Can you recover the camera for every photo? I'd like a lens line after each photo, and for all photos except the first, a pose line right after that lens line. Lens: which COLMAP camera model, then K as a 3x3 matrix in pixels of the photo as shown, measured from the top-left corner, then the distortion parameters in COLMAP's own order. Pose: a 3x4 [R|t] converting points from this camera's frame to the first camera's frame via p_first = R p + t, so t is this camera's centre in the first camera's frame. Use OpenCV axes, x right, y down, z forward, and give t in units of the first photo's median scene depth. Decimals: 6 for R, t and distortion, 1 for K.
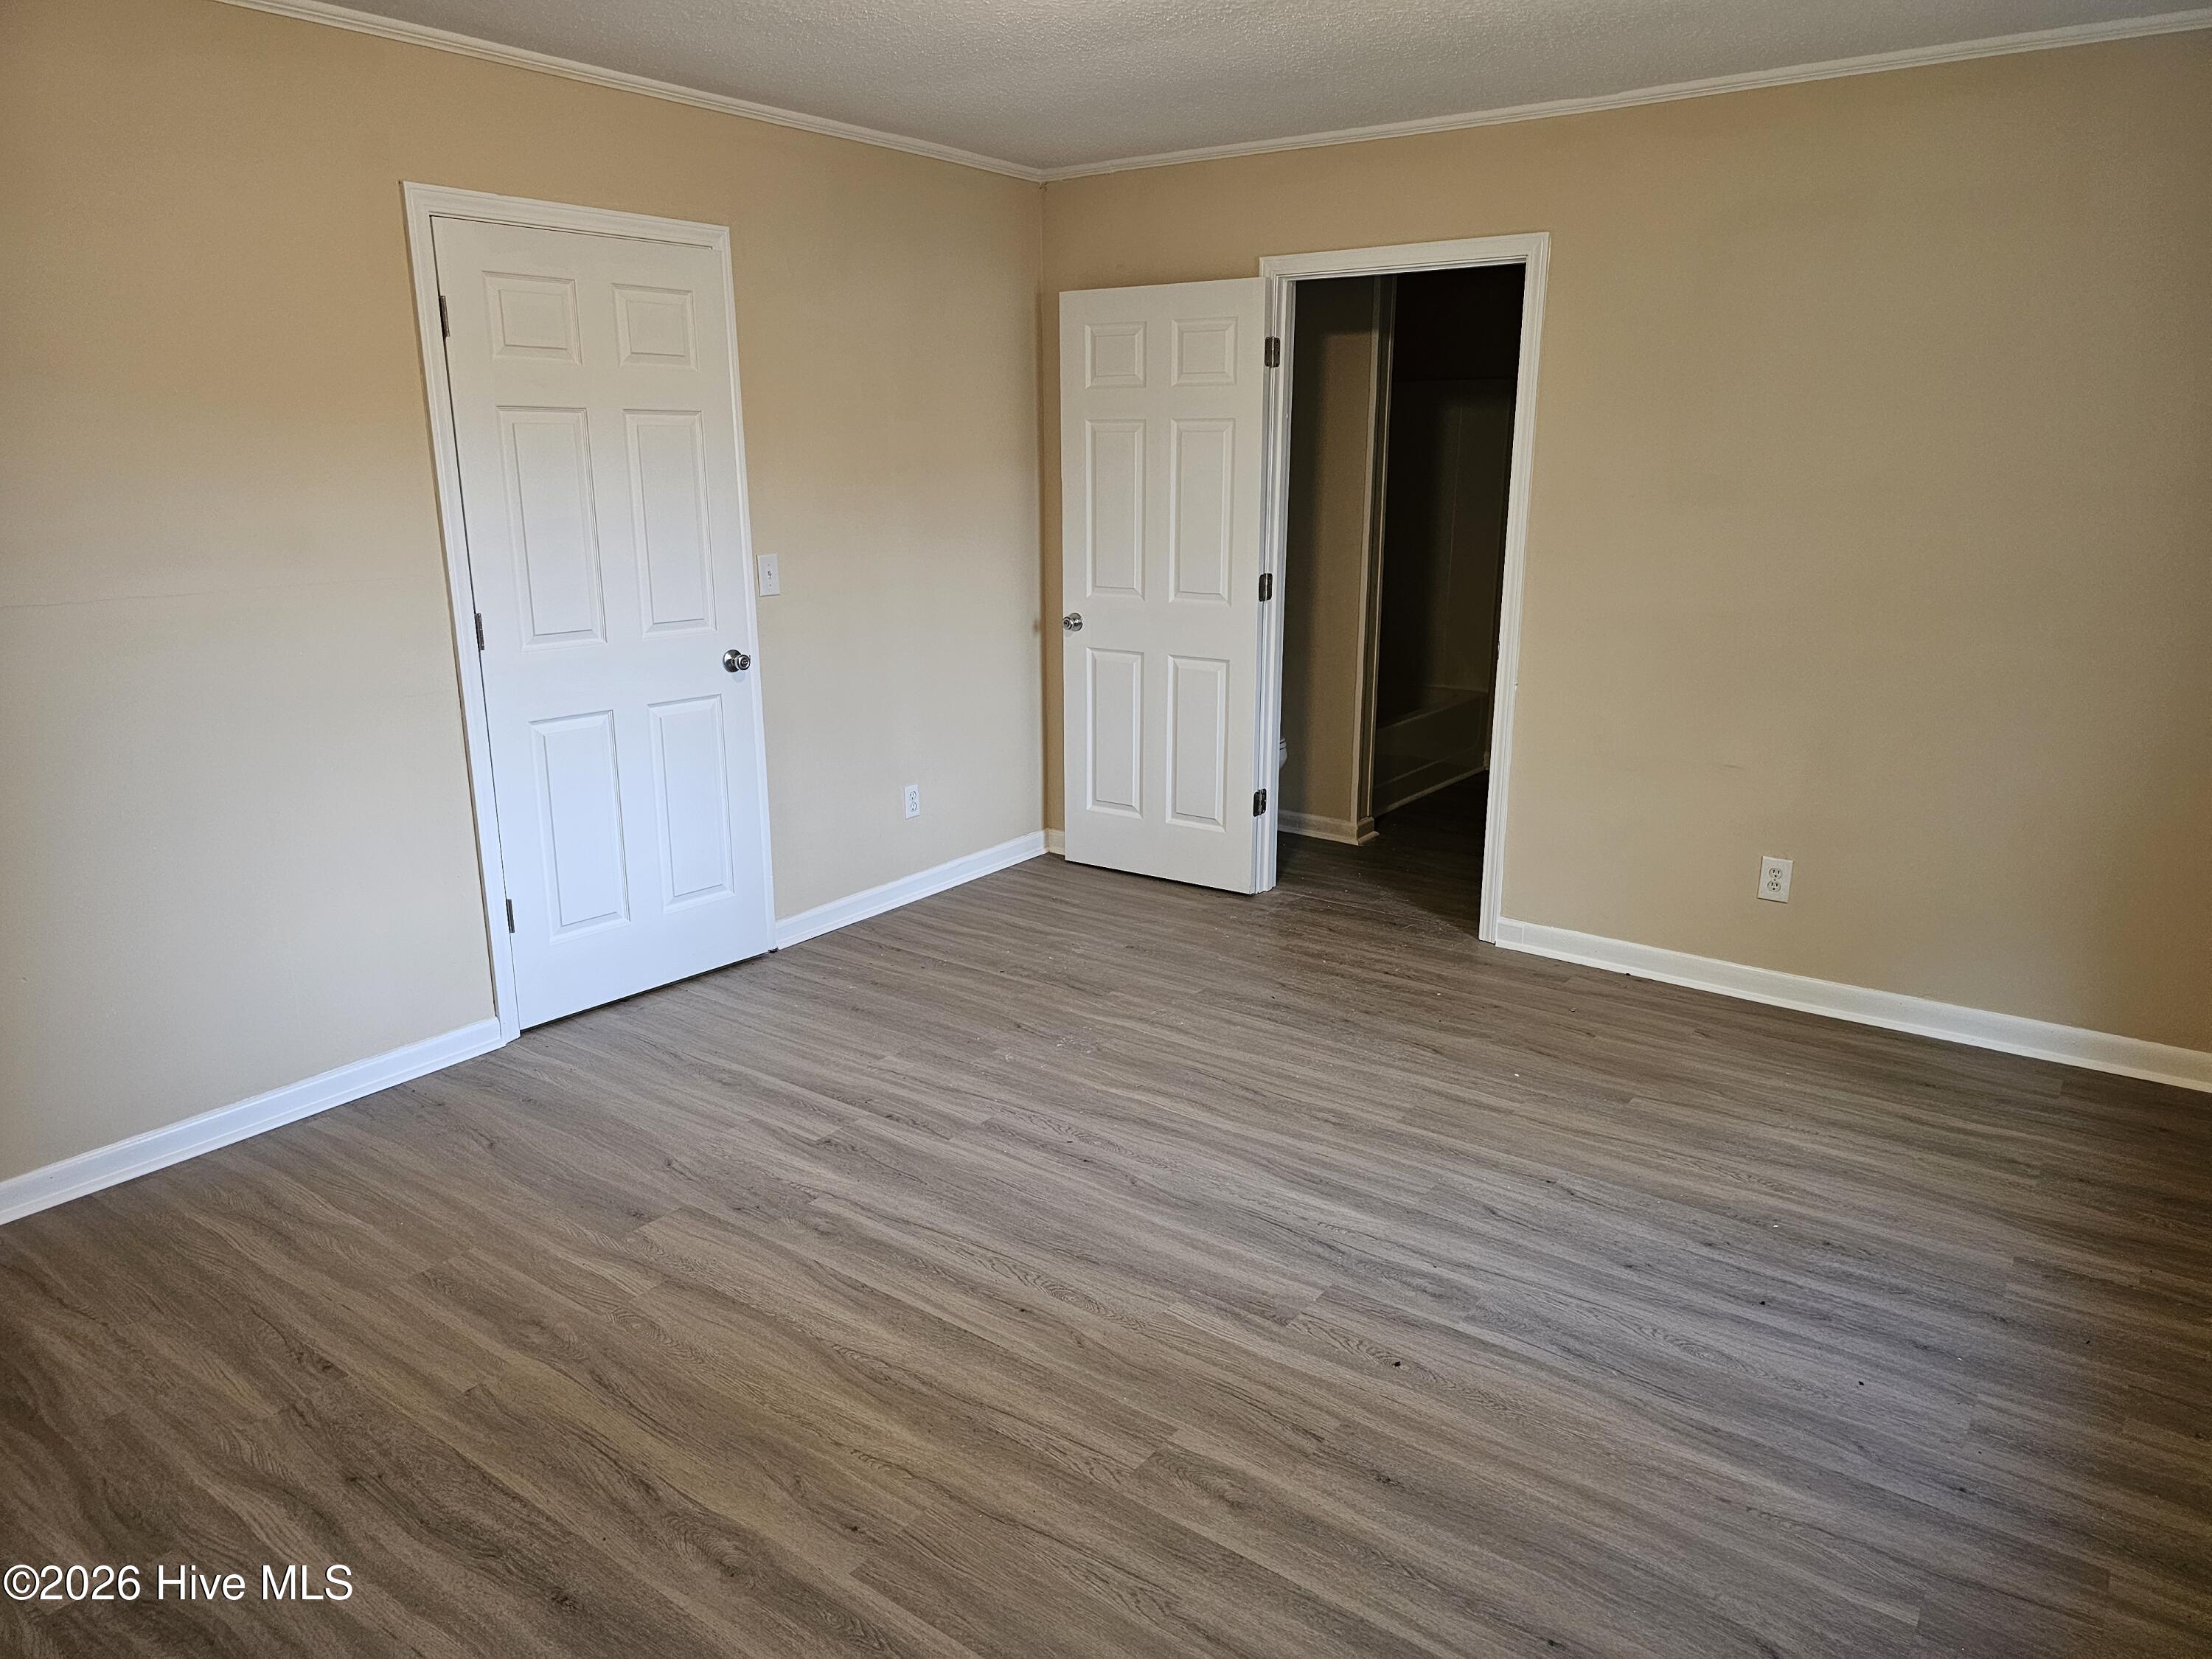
lens RADIAL K [[1460.8, 0, 1101.9], [0, 1460.8, 817.8], [0, 0, 1]] dist [0.067179, -0.065917]
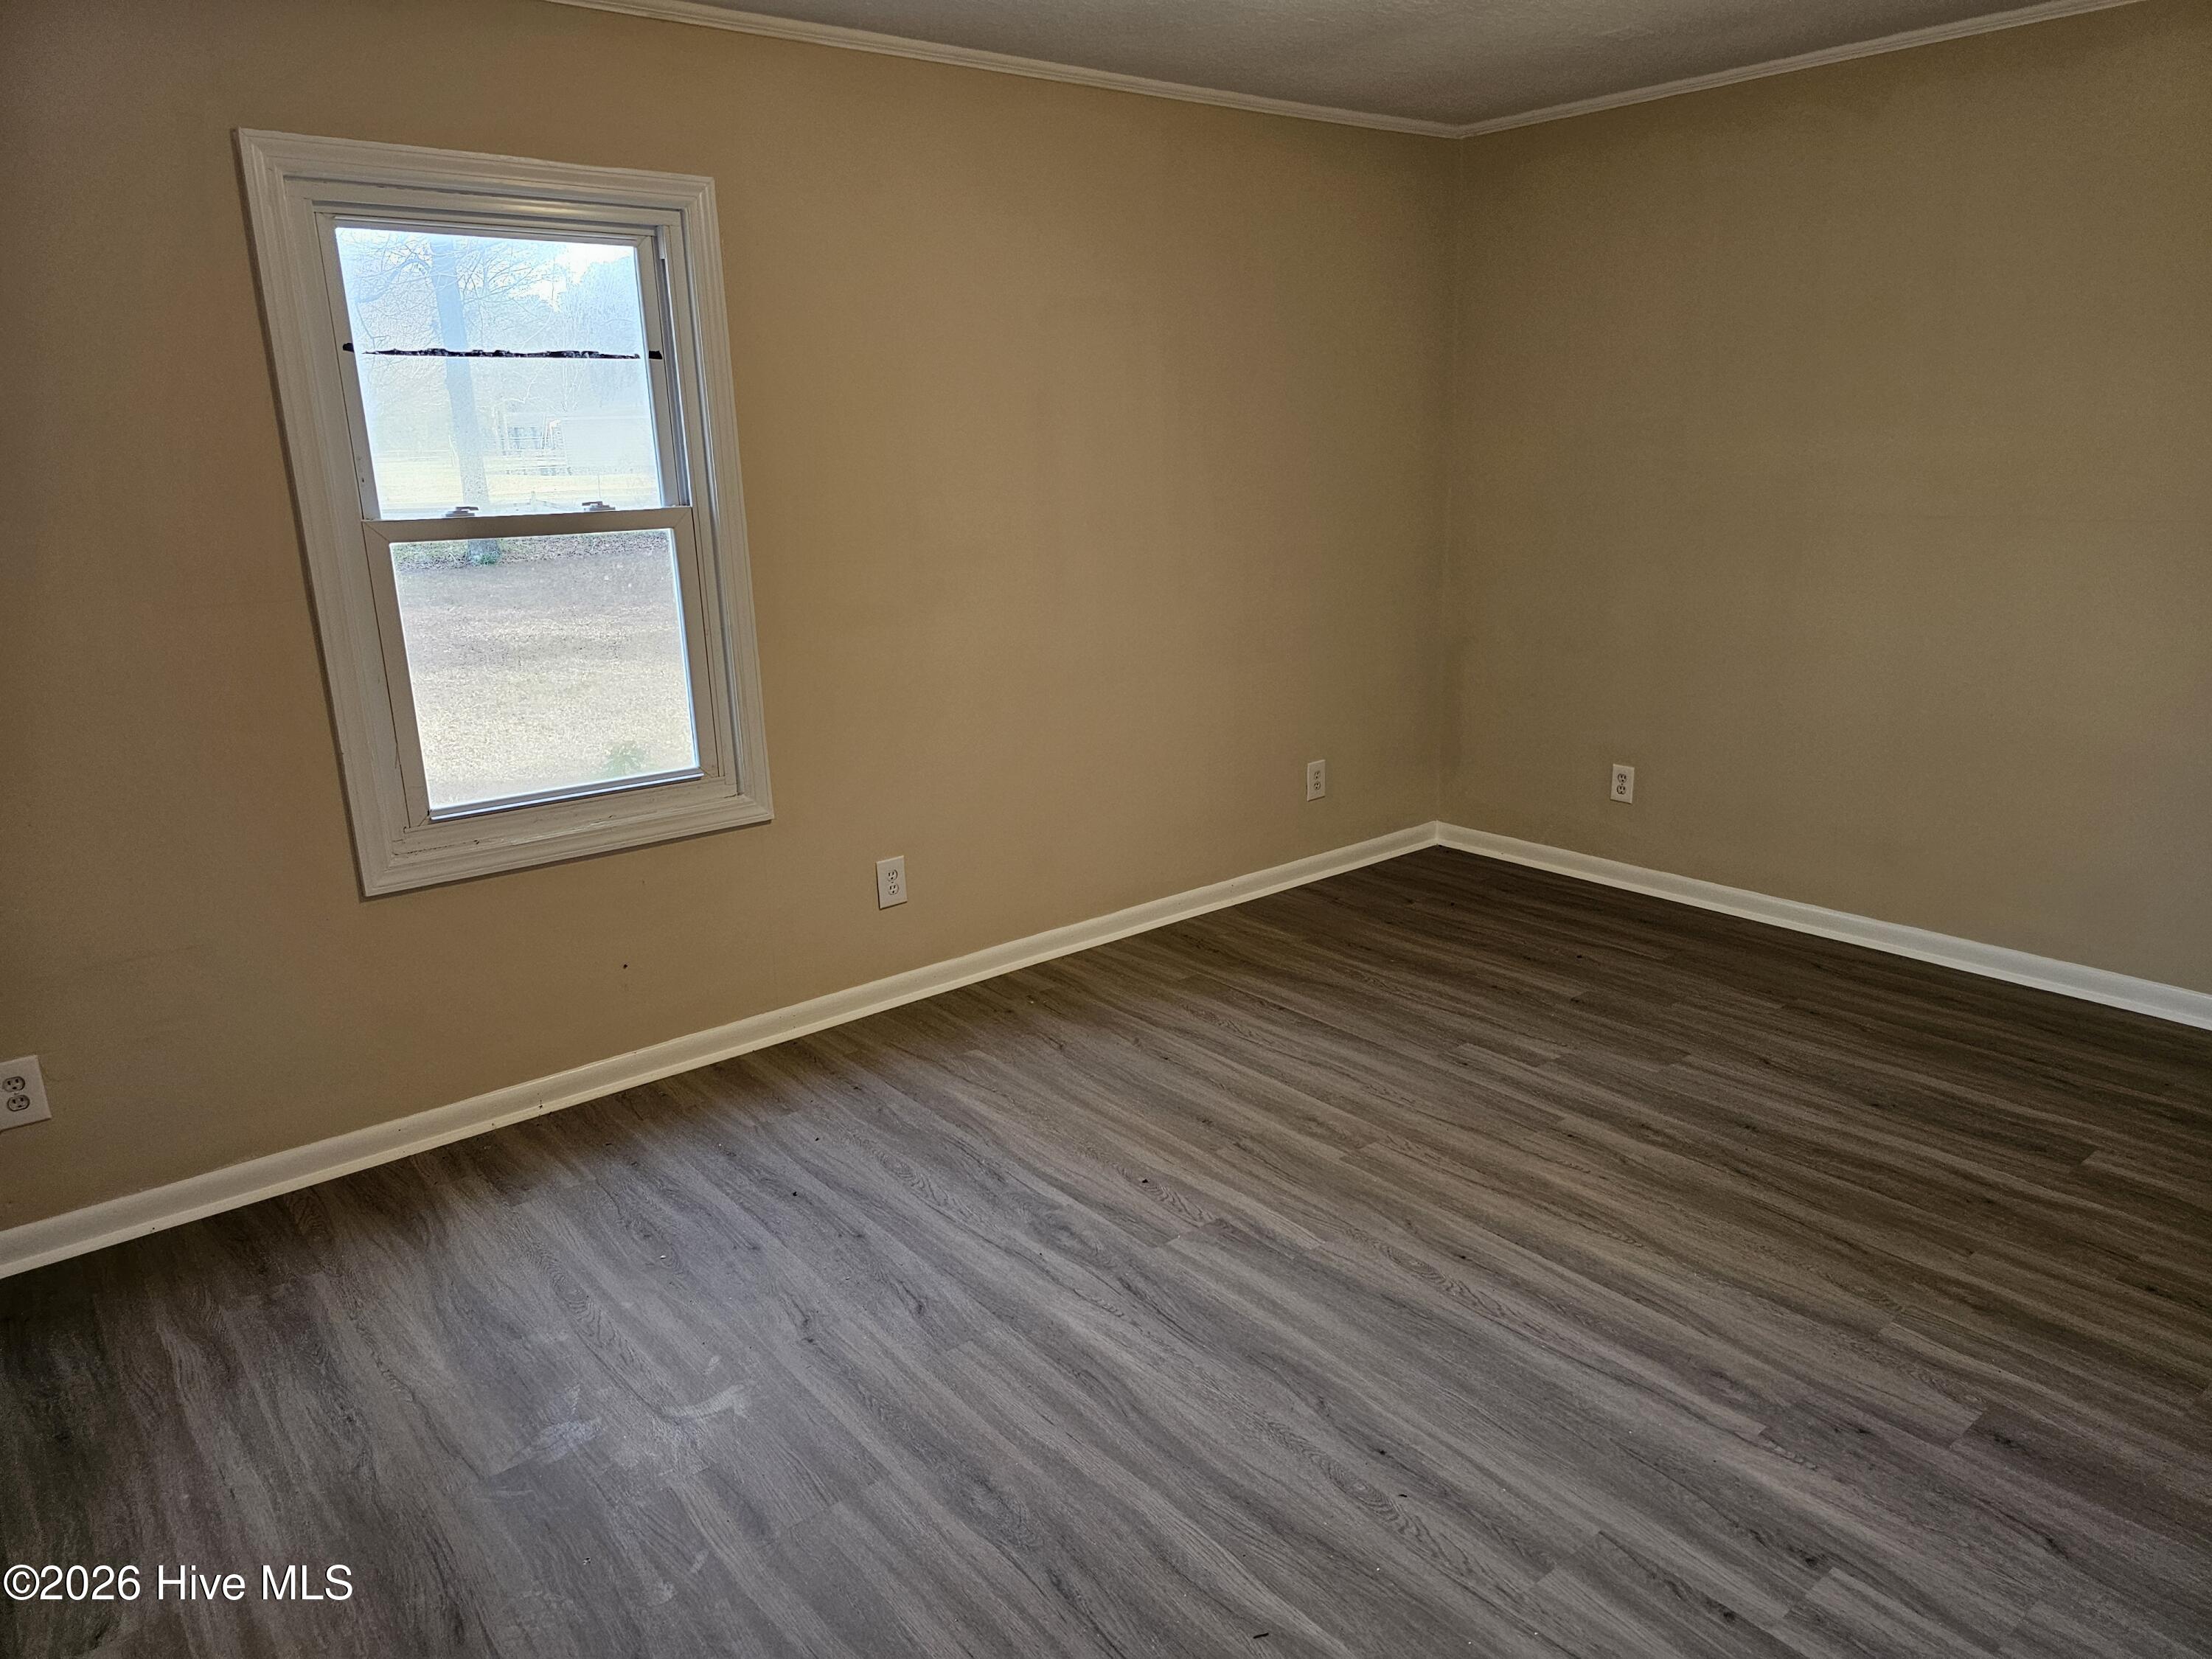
lens RADIAL K [[1460.8, 0, 1101.9], [0, 1460.8, 817.8], [0, 0, 1]] dist [0.067179, -0.065917]
pose [[-0.966651, -0.041848, 0.252654, -0.056505], [0.088567, 0.871056, 0.483133, -0.453630], [-0.240294, 0.489398, -0.838301, 1.761200]]
